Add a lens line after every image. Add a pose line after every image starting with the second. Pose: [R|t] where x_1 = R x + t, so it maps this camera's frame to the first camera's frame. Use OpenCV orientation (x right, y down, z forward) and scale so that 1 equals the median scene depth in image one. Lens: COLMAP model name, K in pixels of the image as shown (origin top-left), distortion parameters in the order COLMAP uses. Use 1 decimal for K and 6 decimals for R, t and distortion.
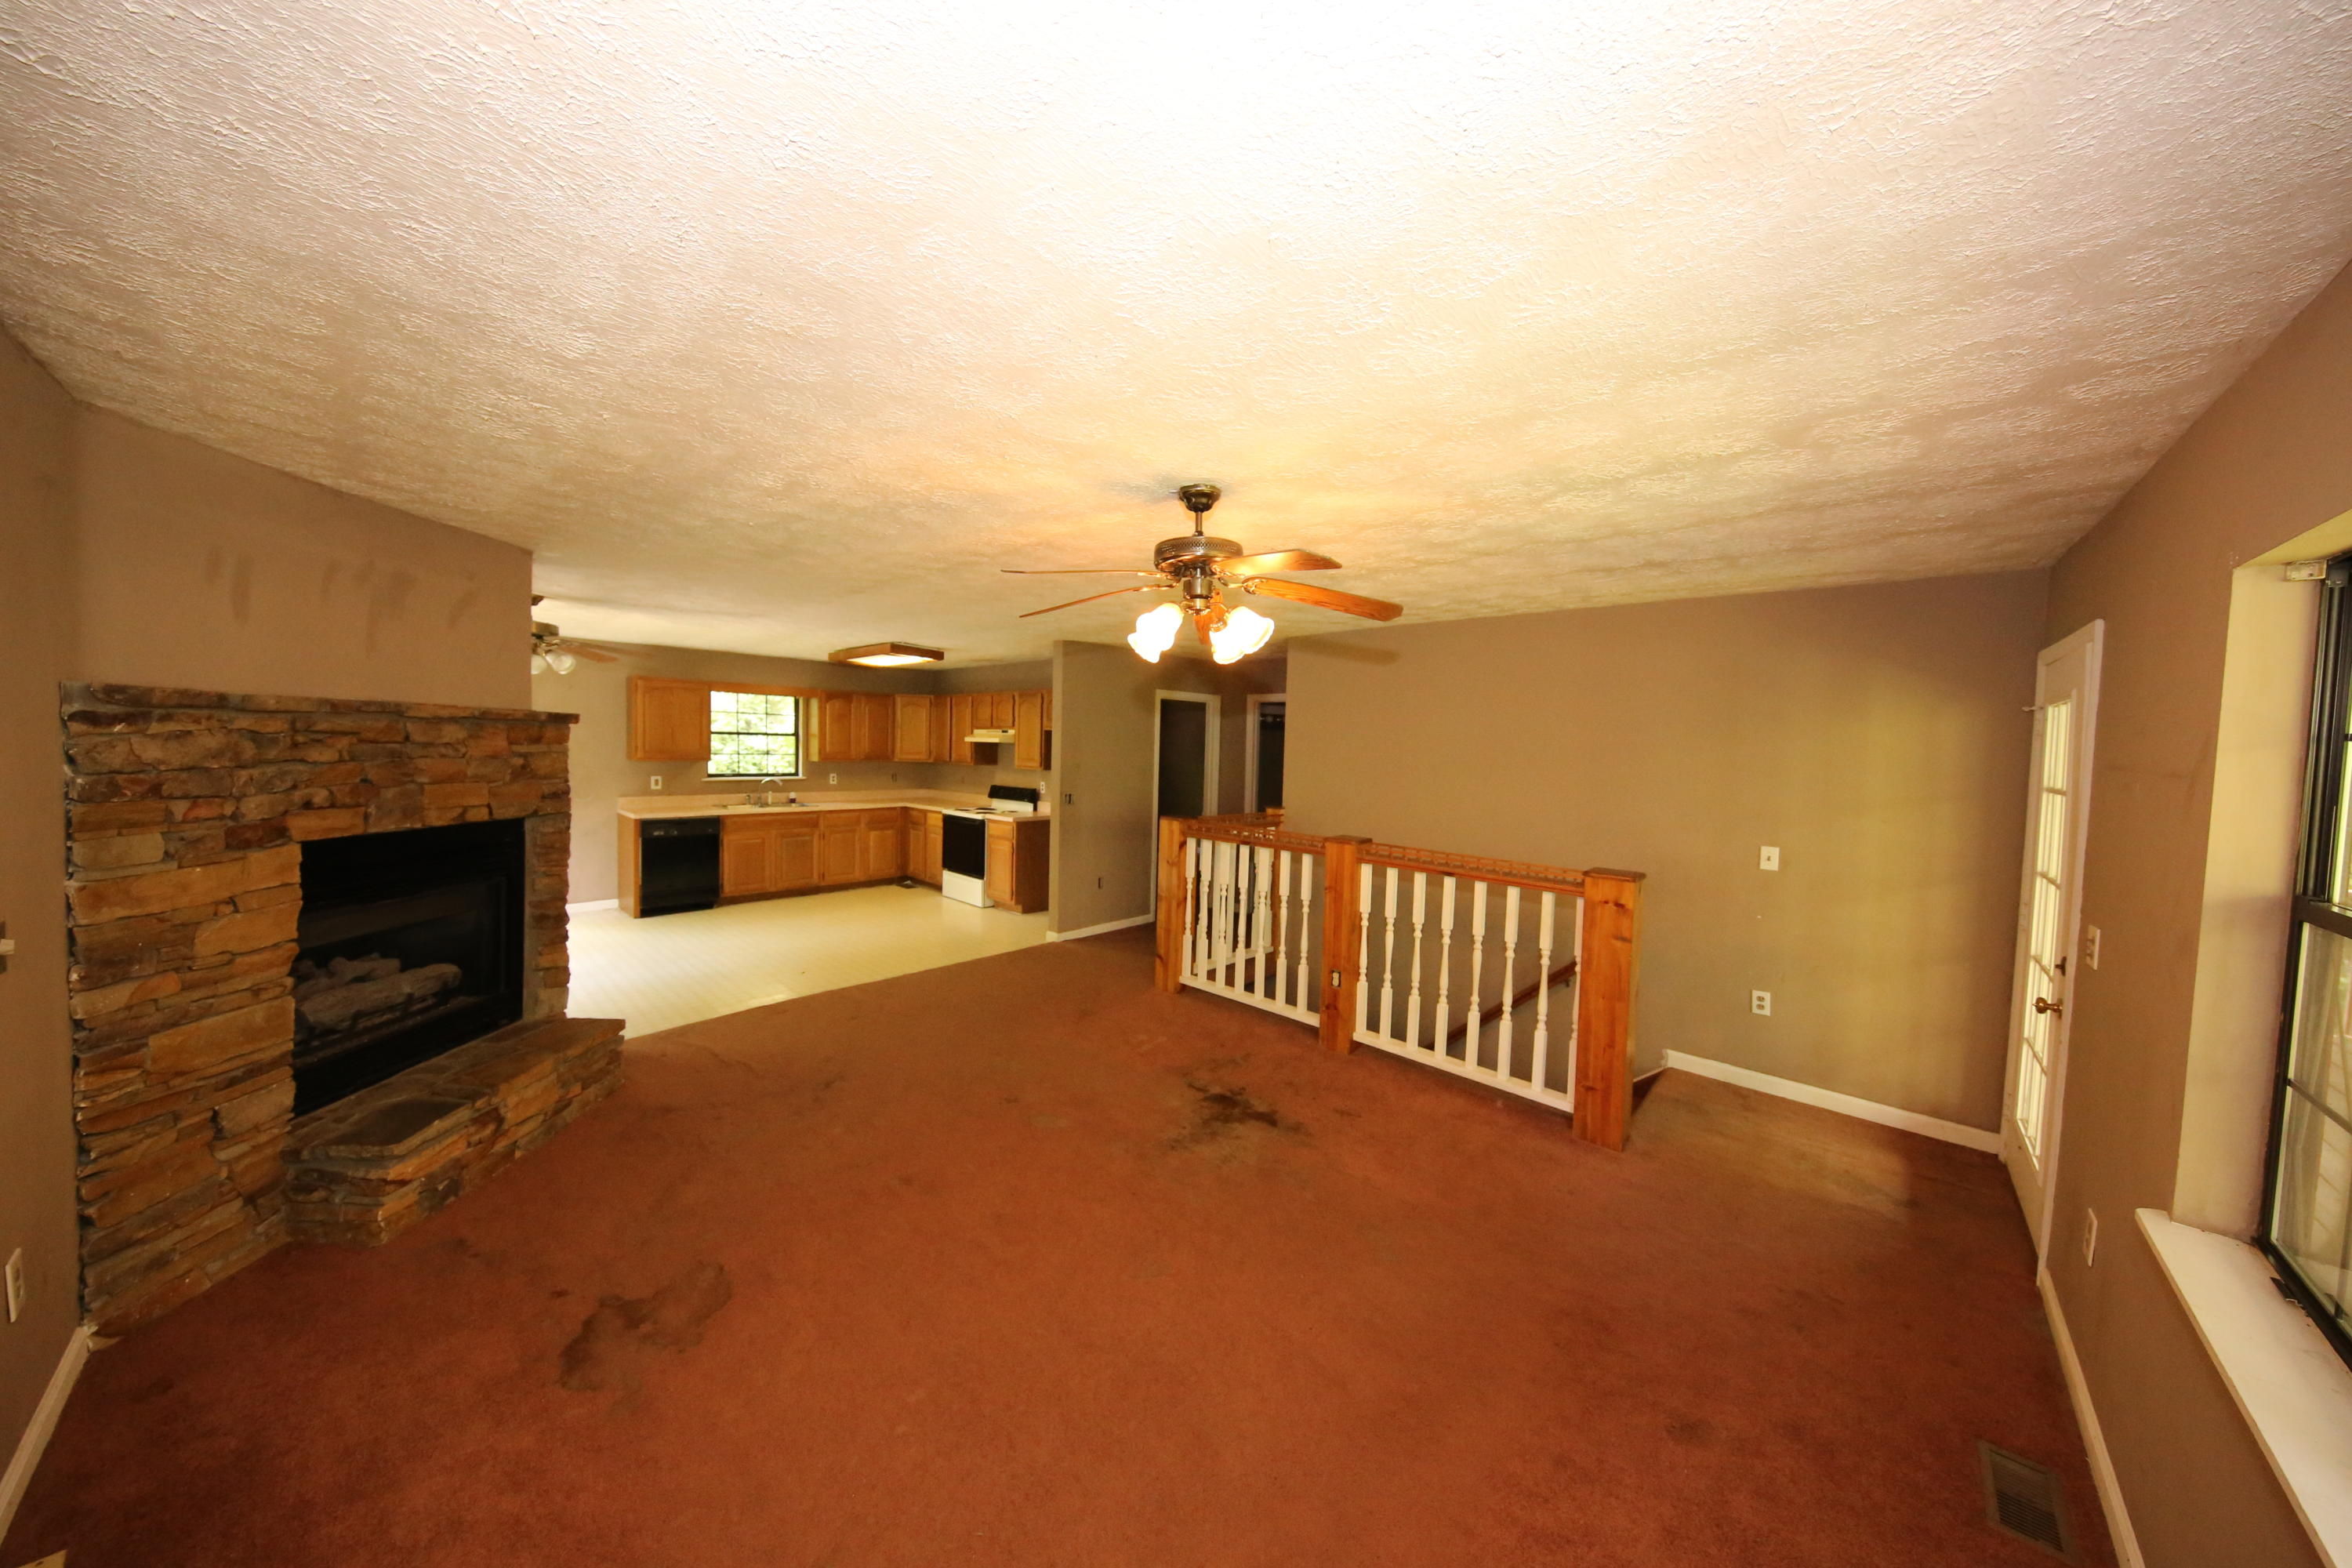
lens RADIAL K [[752.6, 0, 1173.0], [0, 752.6, 780.1], [0, 0, 1]] dist [-0.000476, -0.000232]
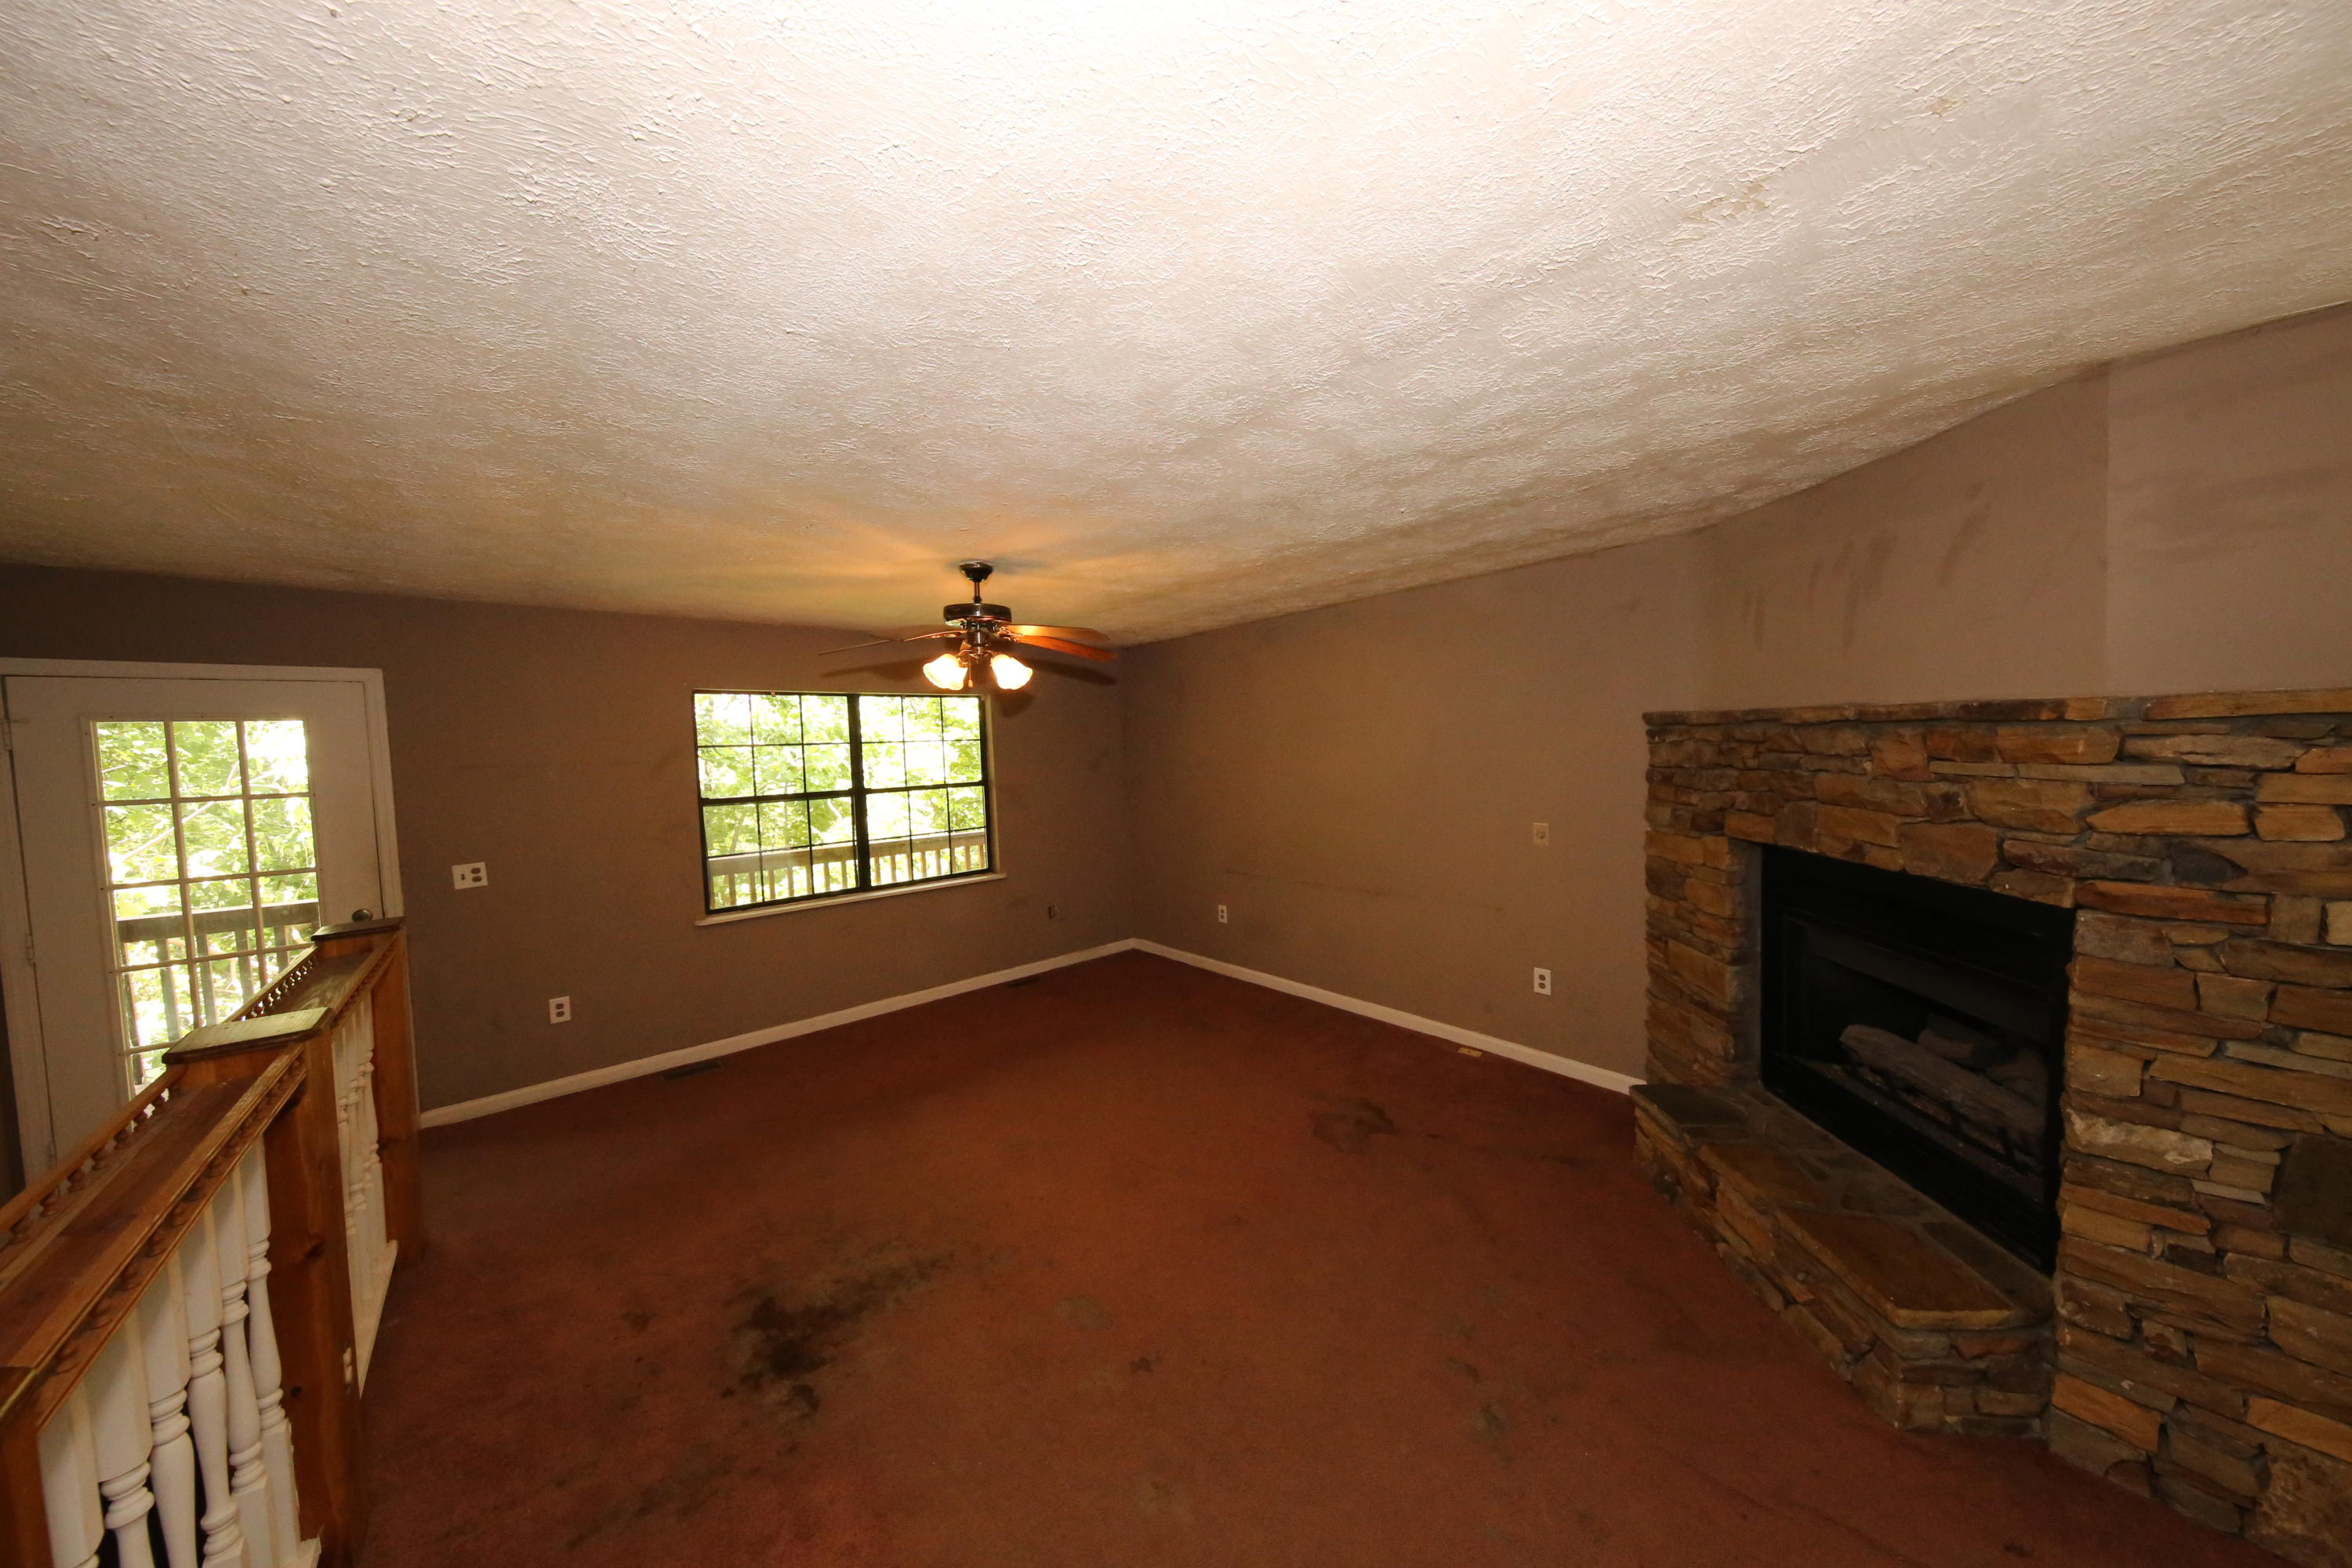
lens RADIAL K [[752.6, 0, 1174.3], [0, 752.6, 774.2], [0, 0, 1]] dist [-0.000476, -0.000232]
pose [[-0.994553, 0.000684, 0.104233, -0.334451], [0.011324, 0.994768, 0.101528, -0.106323], [-0.103619, 0.102156, -0.989357, 1.692060]]
